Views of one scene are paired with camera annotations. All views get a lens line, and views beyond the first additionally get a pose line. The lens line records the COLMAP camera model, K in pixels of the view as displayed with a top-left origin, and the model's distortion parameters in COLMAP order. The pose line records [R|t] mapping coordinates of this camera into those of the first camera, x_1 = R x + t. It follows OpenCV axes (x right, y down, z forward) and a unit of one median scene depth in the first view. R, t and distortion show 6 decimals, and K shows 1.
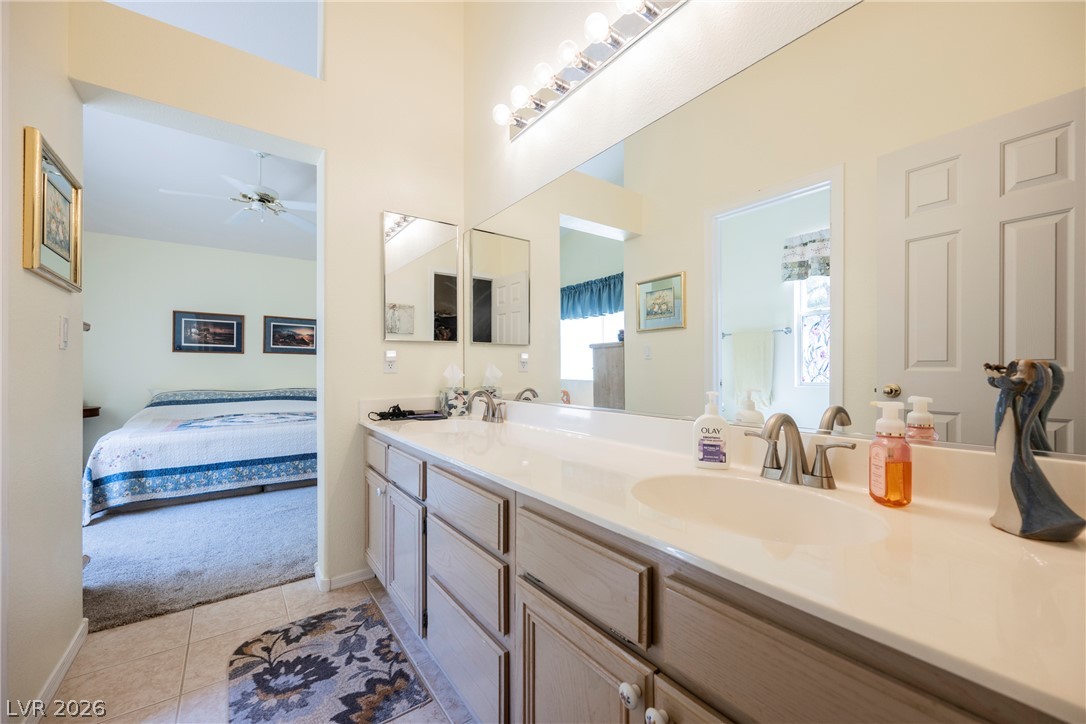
lens RADIAL K [[423.8, 0, 552.3], [0, 423.8, 364.3], [0, 0, 1]] dist [-0.004089, 0.000868]
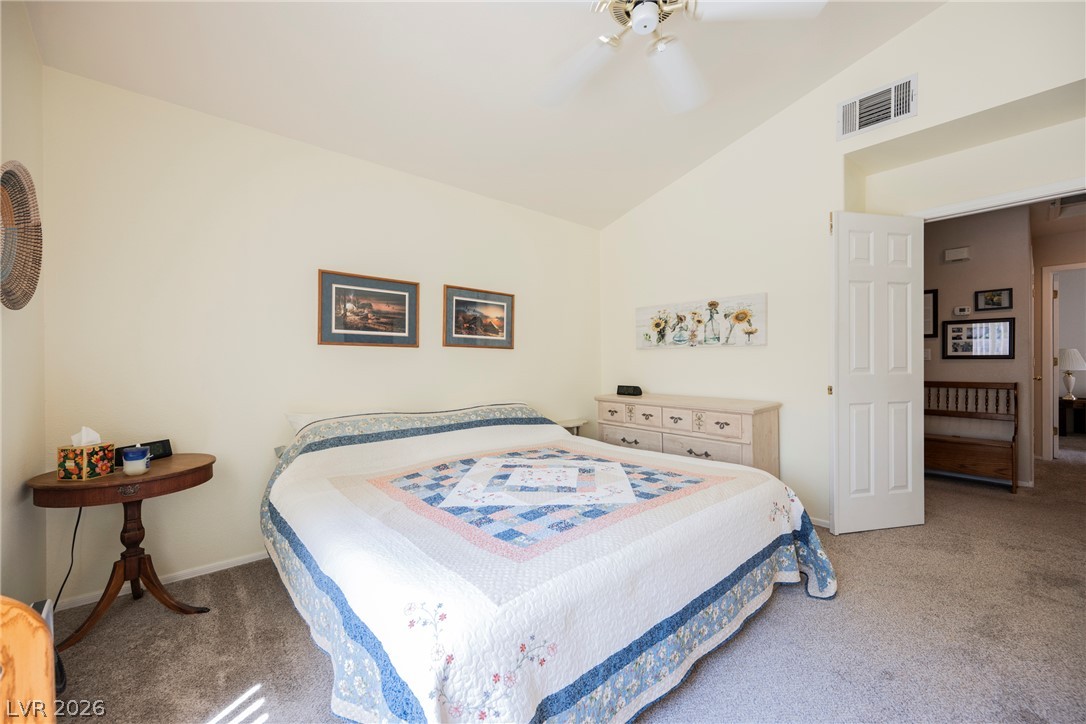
lens RADIAL K [[423.8, 0, 555.2], [0, 423.8, 355.6], [0, 0, 1]] dist [-0.004089, 0.000868]
pose [[0.997484, -0.003710, 0.070797, -0.838772], [0.004159, 0.999972, -0.006201, -0.013457], [-0.070772, 0.006480, 0.997471, 0.571360]]
